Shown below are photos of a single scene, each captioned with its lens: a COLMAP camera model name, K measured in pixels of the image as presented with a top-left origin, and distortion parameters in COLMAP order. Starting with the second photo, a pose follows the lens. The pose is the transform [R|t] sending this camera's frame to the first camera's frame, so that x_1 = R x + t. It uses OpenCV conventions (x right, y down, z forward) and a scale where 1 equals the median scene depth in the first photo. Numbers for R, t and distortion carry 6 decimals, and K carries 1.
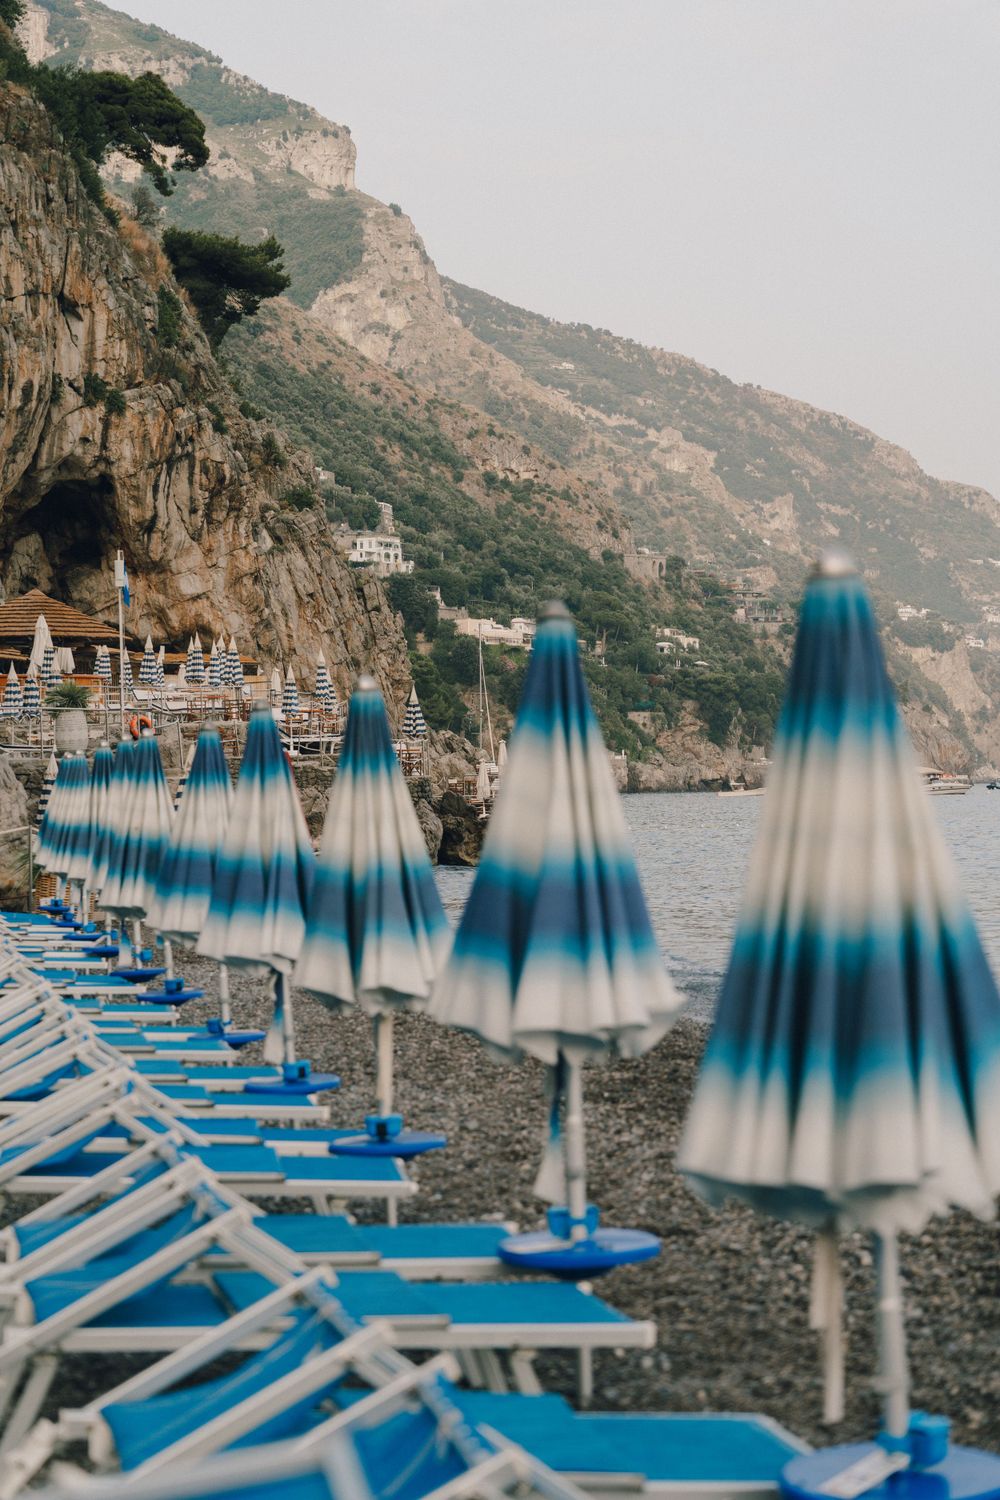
lens RADIAL K [[3005.8, 0, 500.0], [0, 3005.8, 750.6], [0, 0, 1]] dist [0.038409, 0.000000]
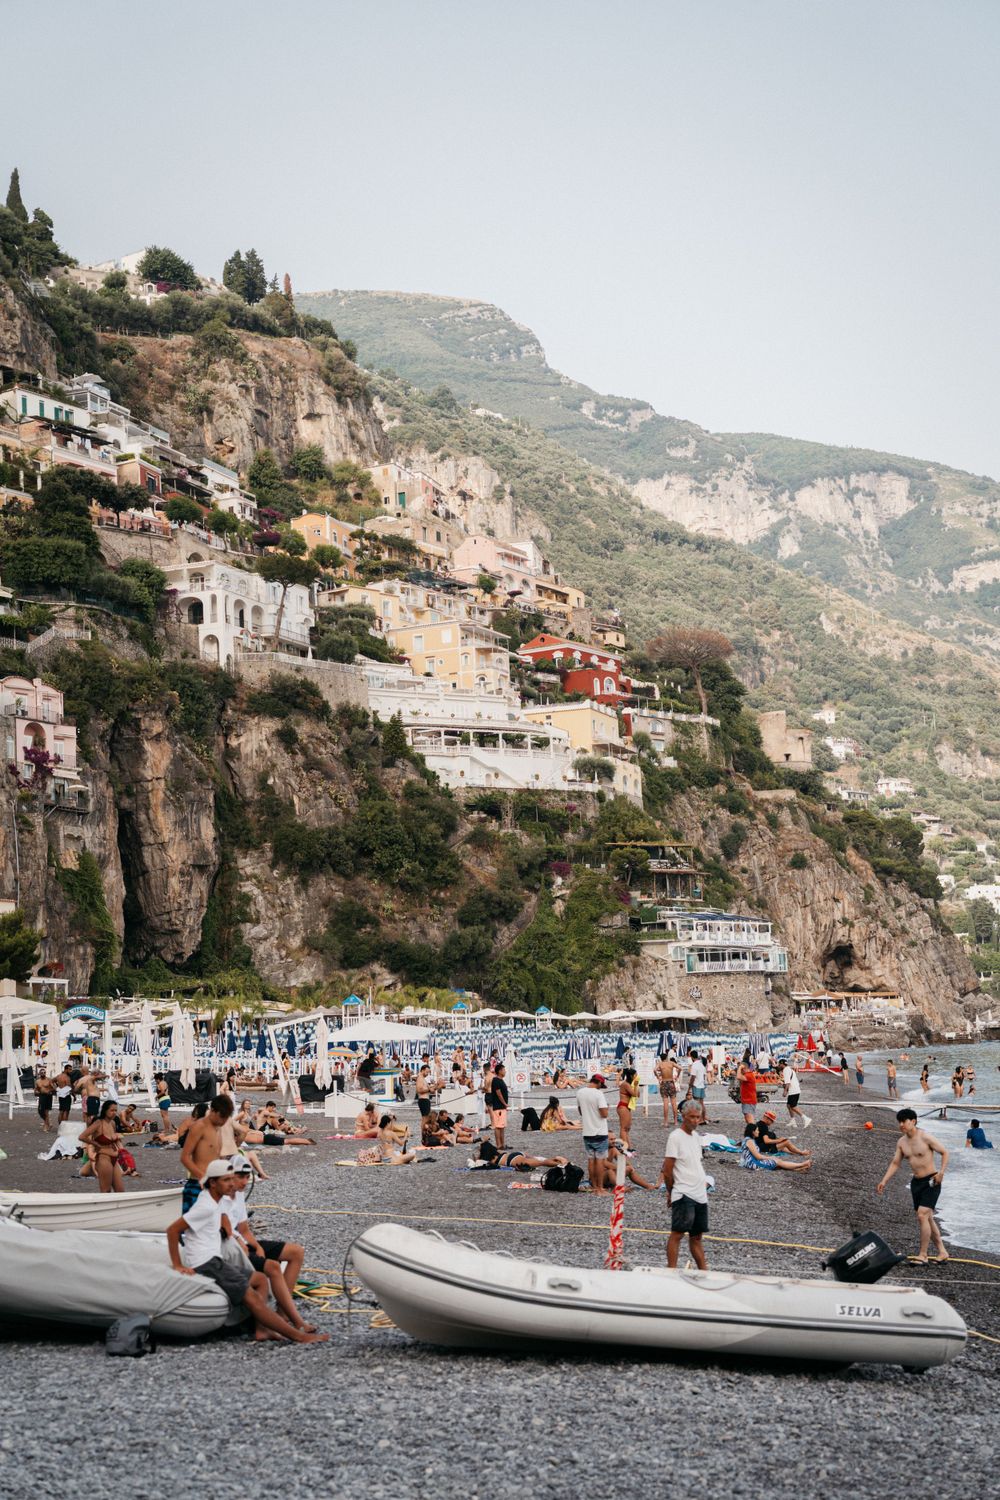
lens RADIAL K [[2230.3, 0, 499.9], [0, 2230.3, 750.0], [0, 0, 1]] dist [0.035809, 0.000000]
pose [[0.941273, -0.067126, -0.330907, 0.355579], [0.029958, 0.992777, -0.116171, -0.024246], [0.336315, 0.099435, 0.936485, -1.580505]]
